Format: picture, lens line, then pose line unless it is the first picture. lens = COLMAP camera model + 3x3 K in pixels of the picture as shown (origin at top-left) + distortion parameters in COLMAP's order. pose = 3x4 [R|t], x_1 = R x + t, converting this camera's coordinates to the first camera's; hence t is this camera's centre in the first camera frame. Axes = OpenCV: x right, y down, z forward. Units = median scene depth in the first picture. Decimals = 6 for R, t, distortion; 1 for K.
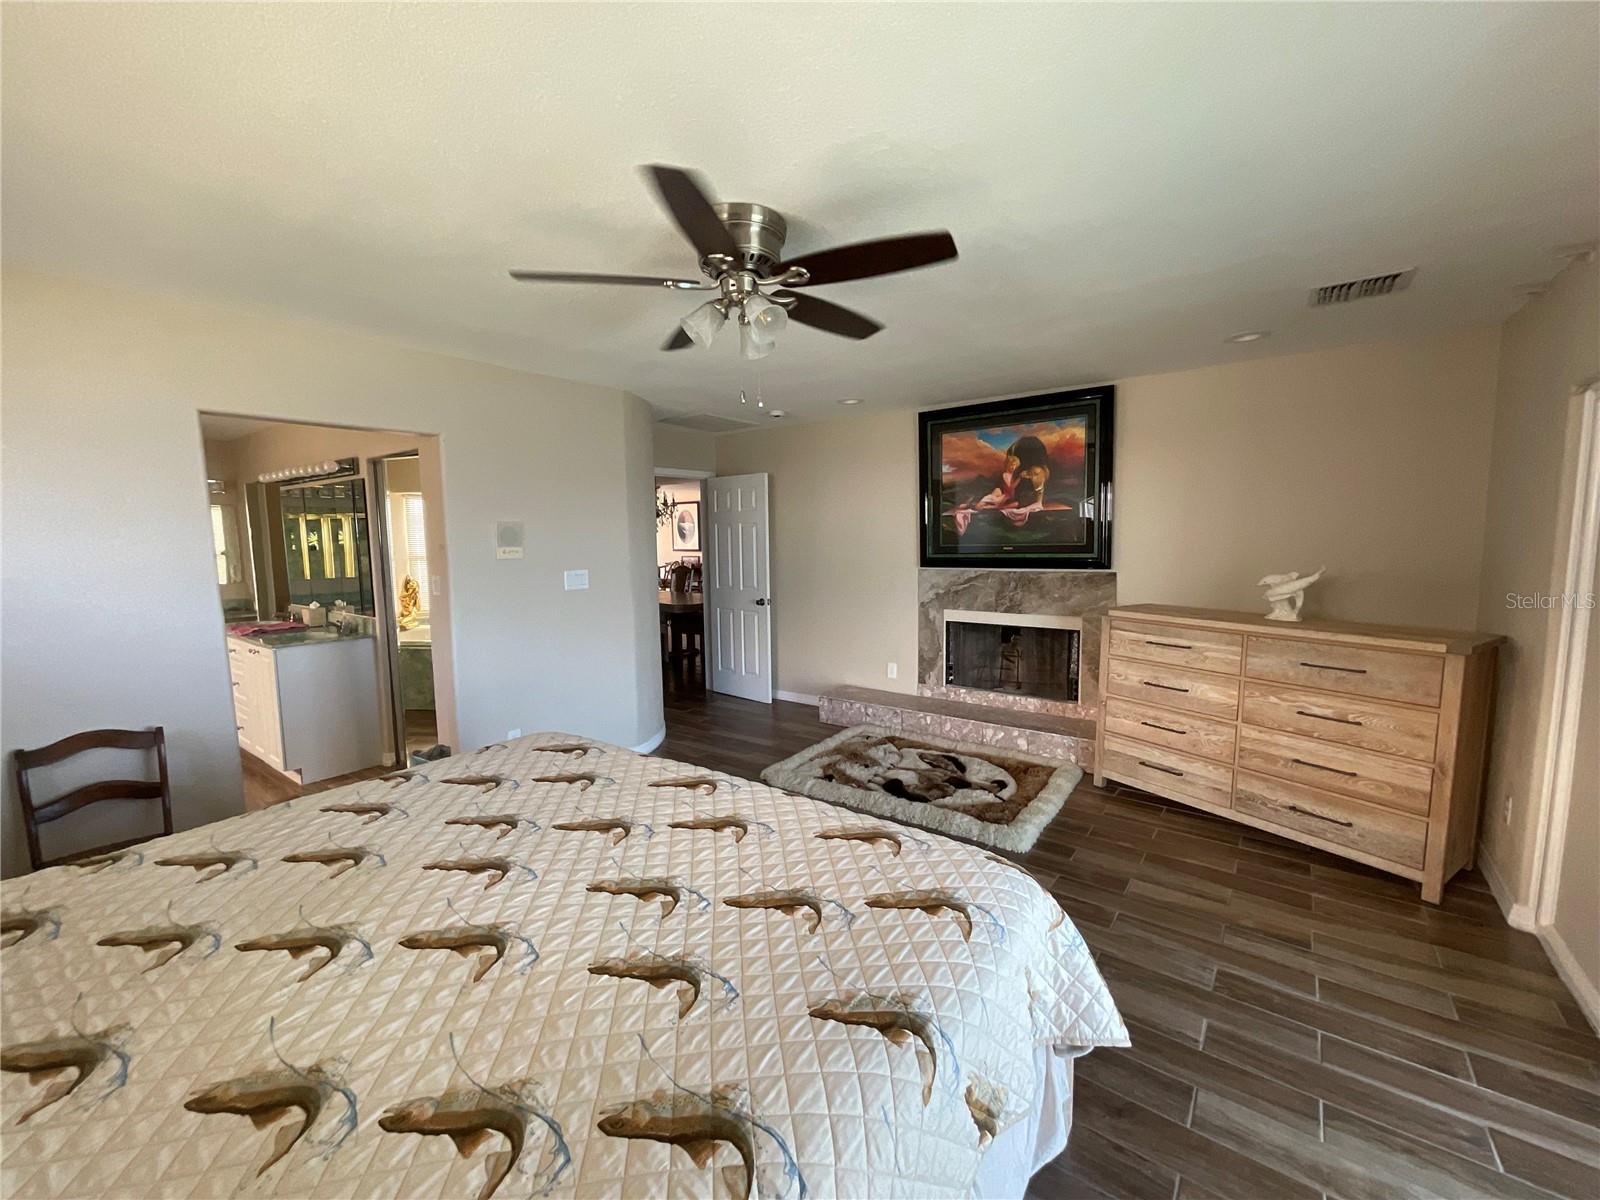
lens RADIAL K [[647.7, 0, 800.0], [0, 647.7, 600.0], [0, 0, 1]] dist [-0.002159, -0.000381]
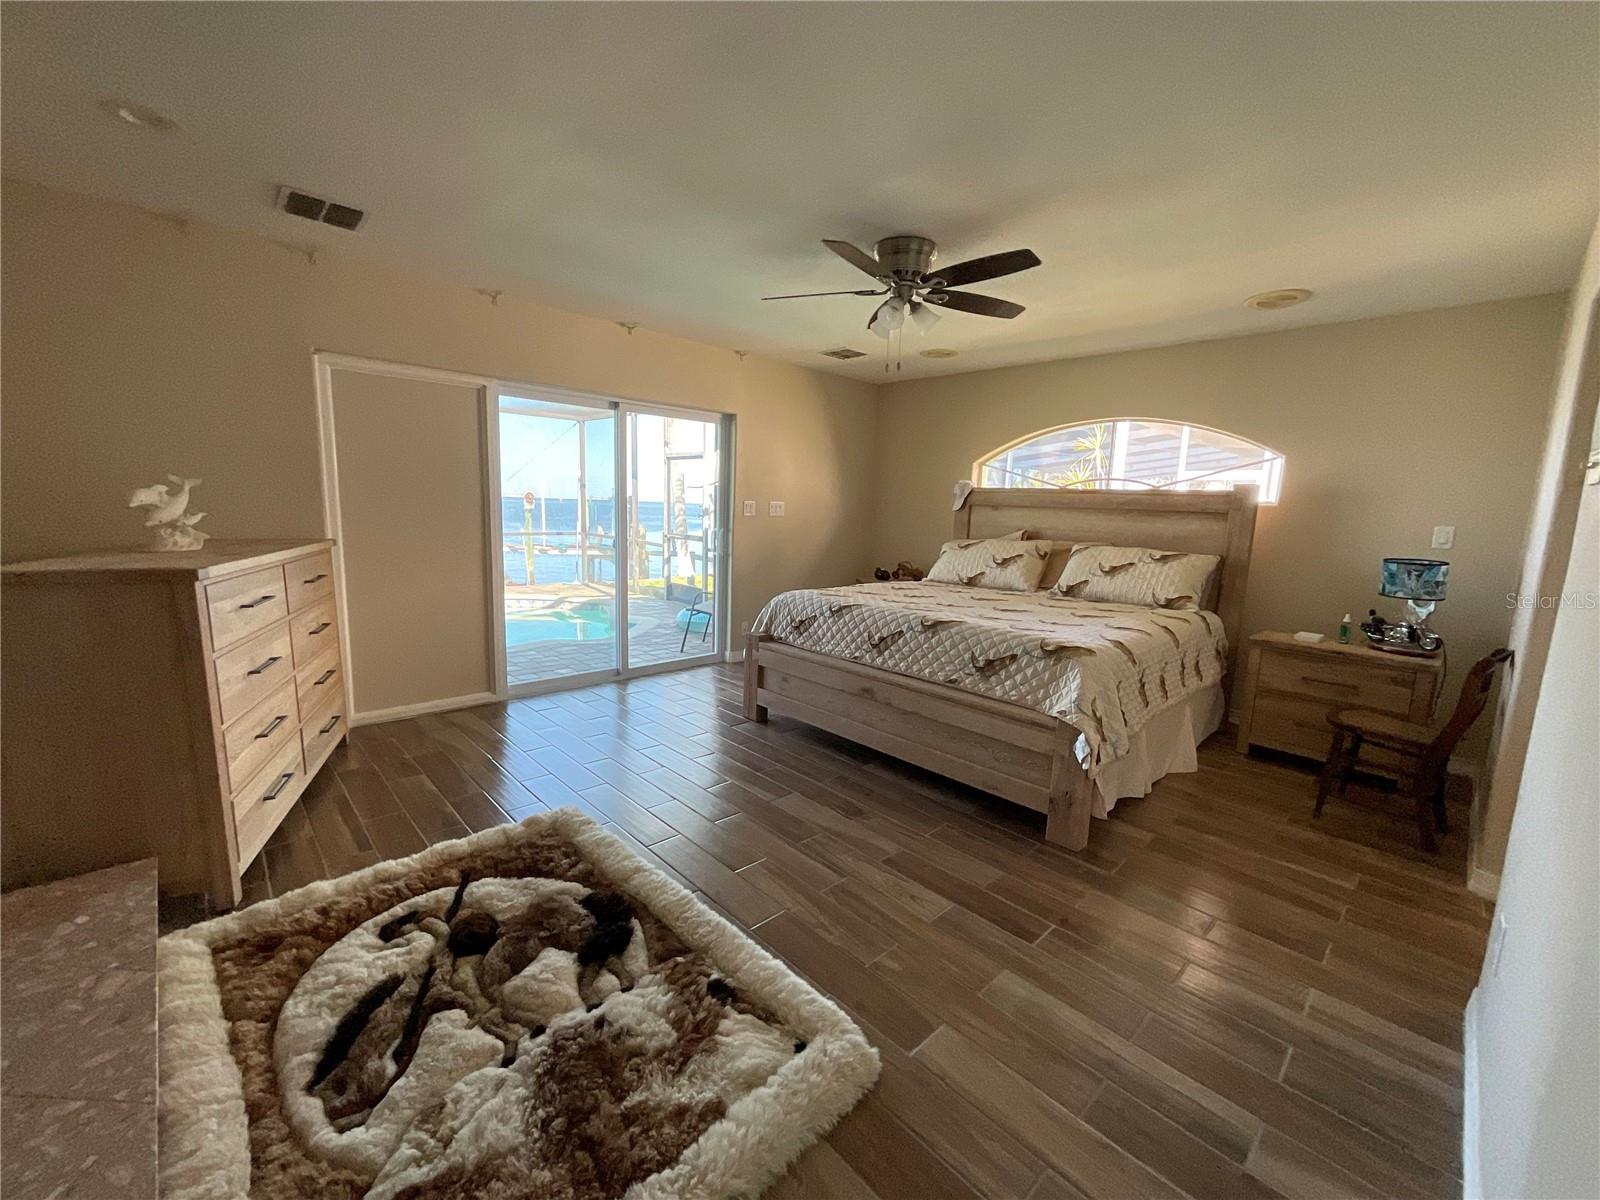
lens RADIAL K [[647.7, 0, 800.0], [0, 647.7, 600.0], [0, 0, 1]] dist [-0.002159, -0.000381]
pose [[-0.987393, -0.040484, 0.153026, -0.055289], [-0.004036, 0.972866, 0.231334, -0.067815], [-0.158239, 0.227800, -0.960764, 1.267473]]
